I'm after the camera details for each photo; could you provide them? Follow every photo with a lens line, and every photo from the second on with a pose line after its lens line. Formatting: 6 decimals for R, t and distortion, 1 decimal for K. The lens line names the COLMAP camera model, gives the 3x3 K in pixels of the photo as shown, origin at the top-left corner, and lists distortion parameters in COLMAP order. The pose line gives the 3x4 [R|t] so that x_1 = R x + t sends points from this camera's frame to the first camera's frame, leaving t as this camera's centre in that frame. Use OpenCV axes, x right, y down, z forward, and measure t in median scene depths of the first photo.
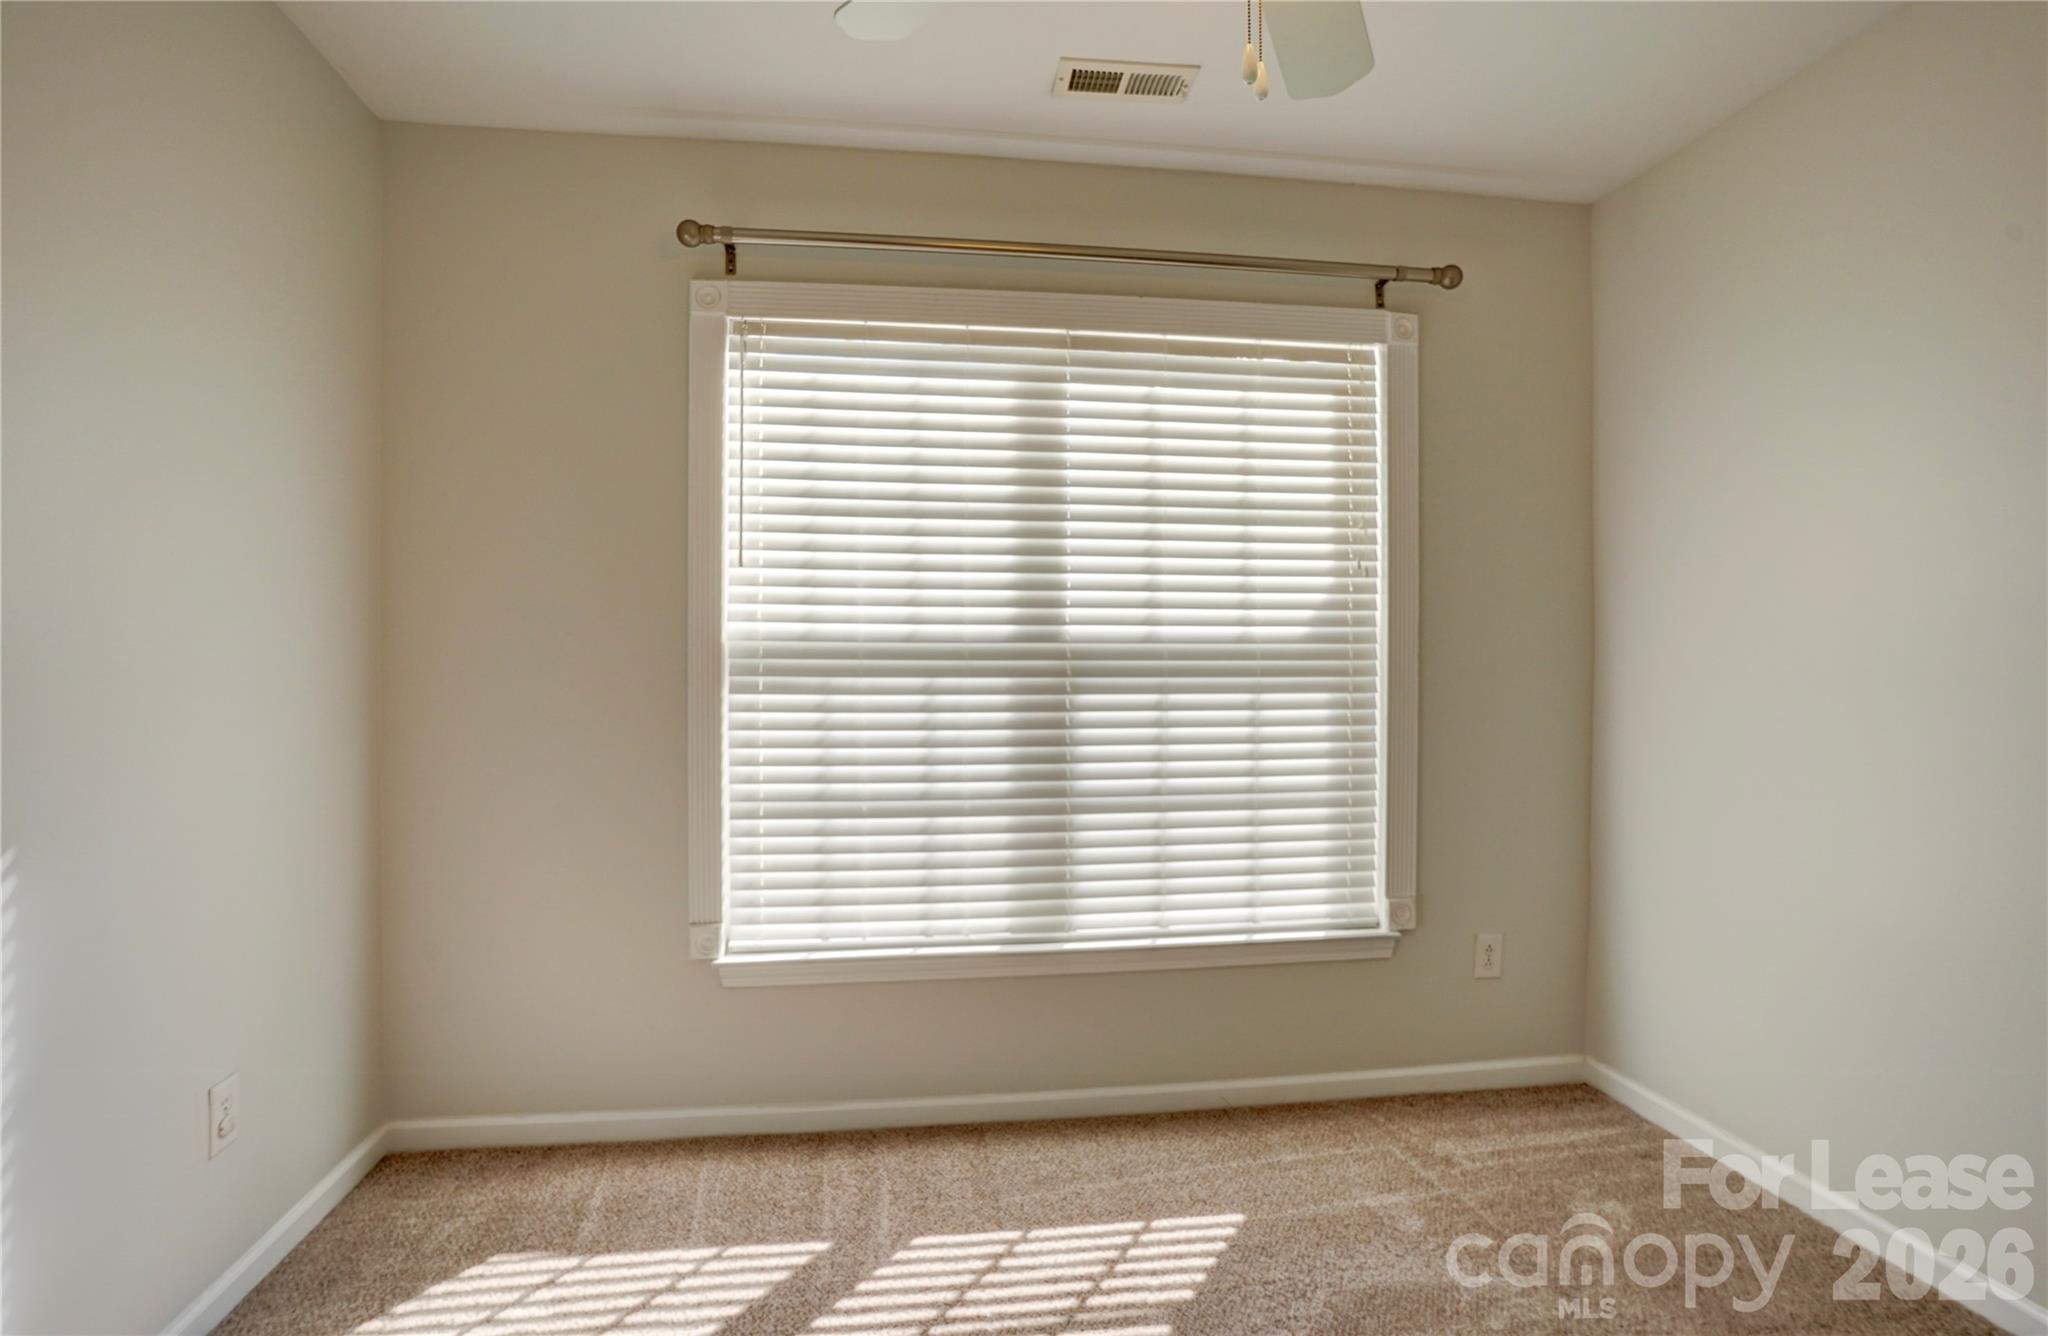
lens RADIAL K [[1090.8, 0, 1025.9], [0, 1090.8, 665.6], [0, 0, 1]] dist [-0.075212, 0.055212]
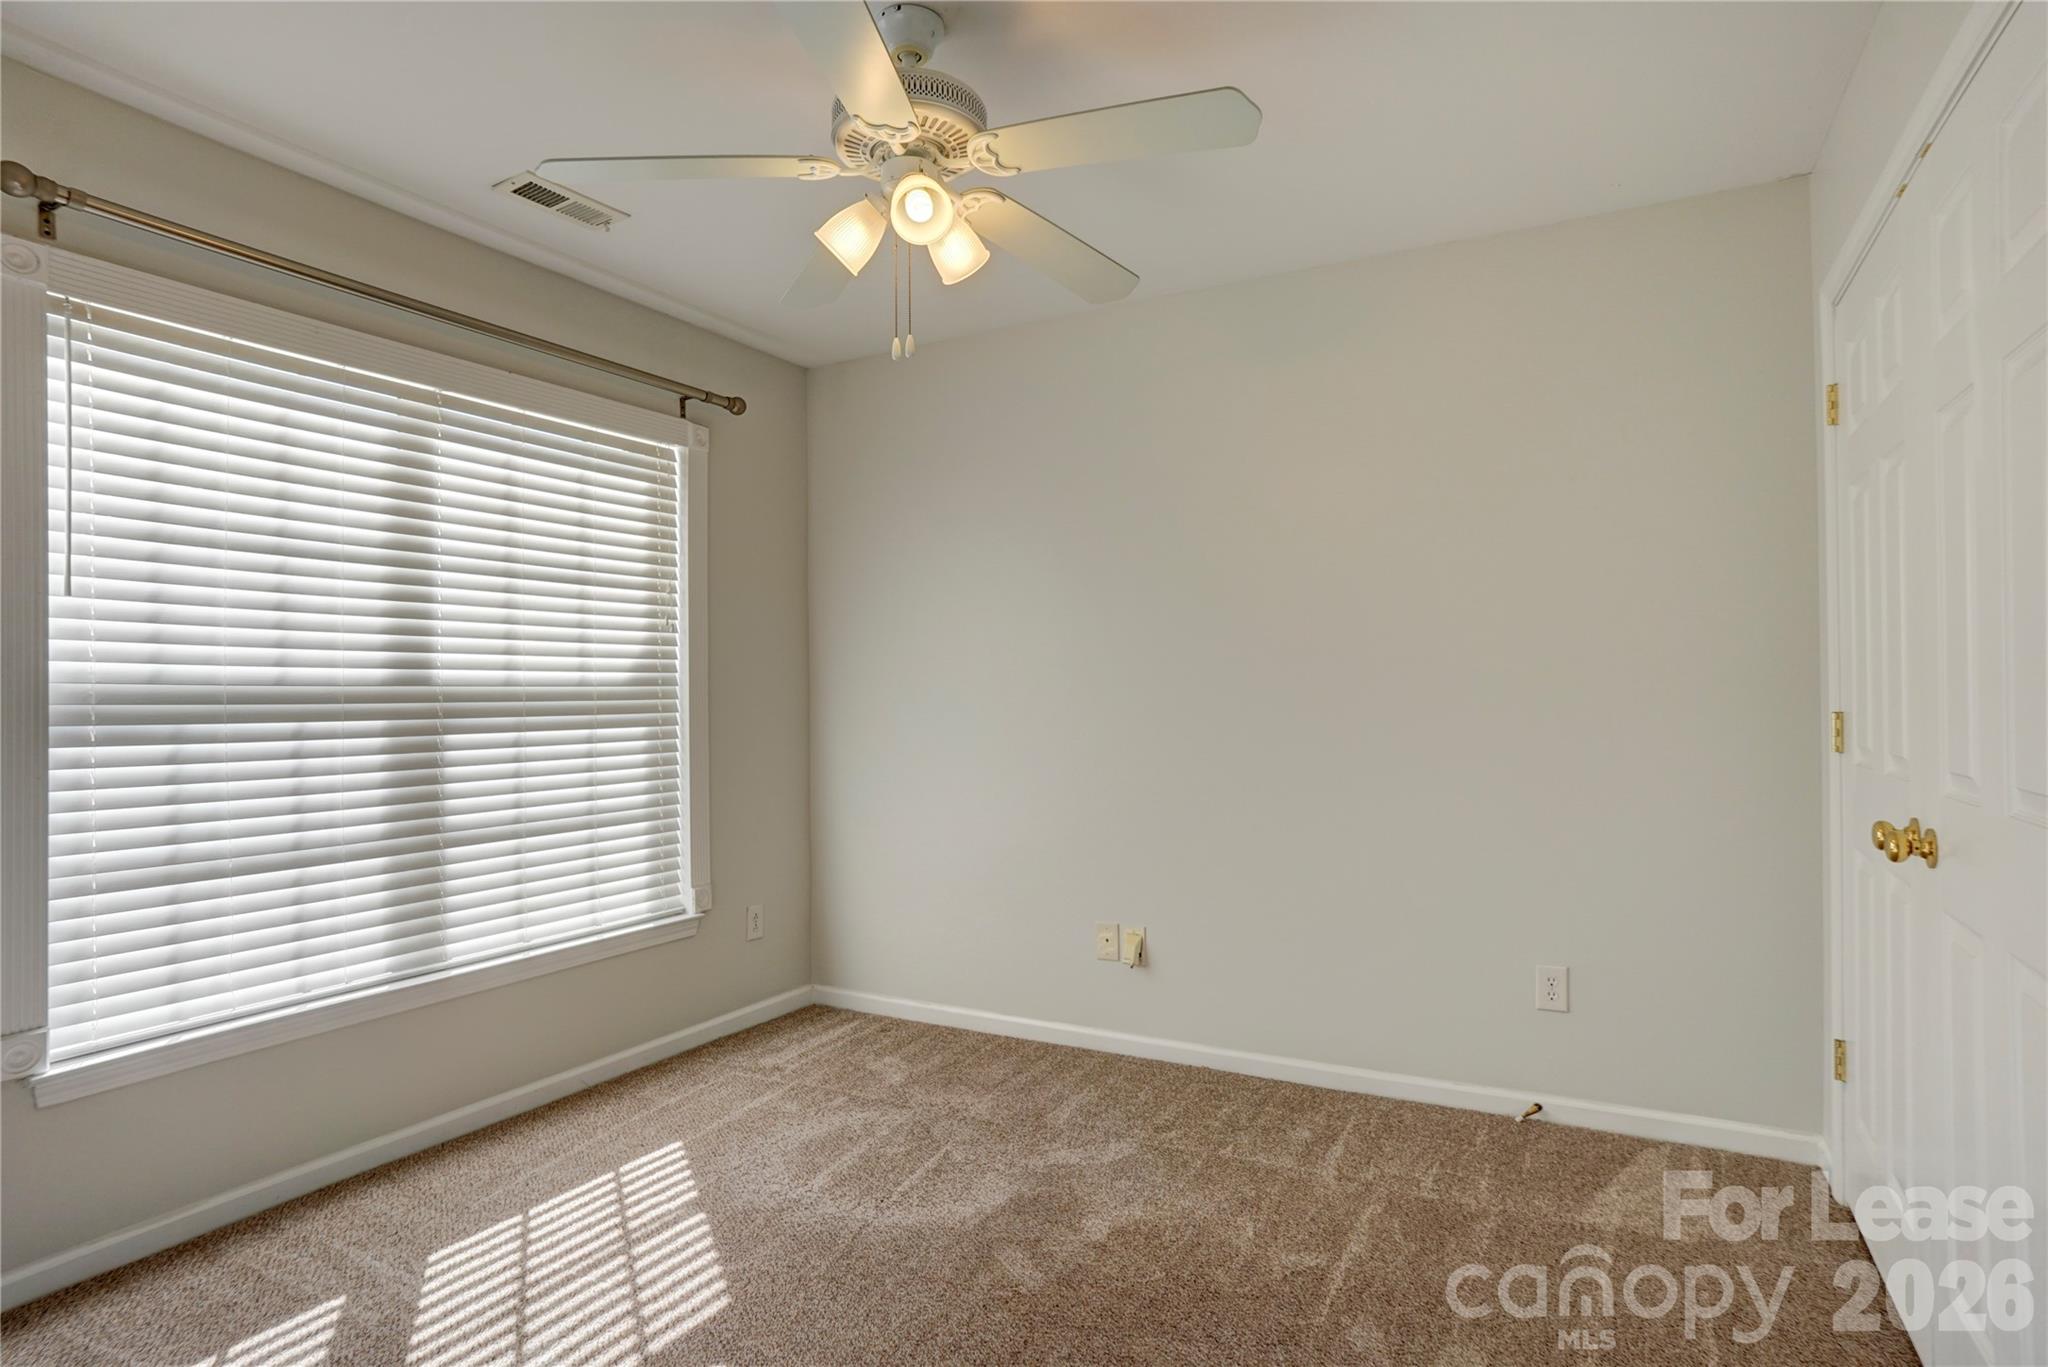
lens RADIAL K [[1040.4, 0, 1035.0], [0, 1040.4, 688.9], [0, 0, 1]] dist [-0.075351, 0.041800]
pose [[0.617688, -0.003124, 0.786417, -0.386284], [0.015302, 0.999851, -0.008047, -0.001356], [-0.786275, 0.017005, 0.617643, -0.060927]]
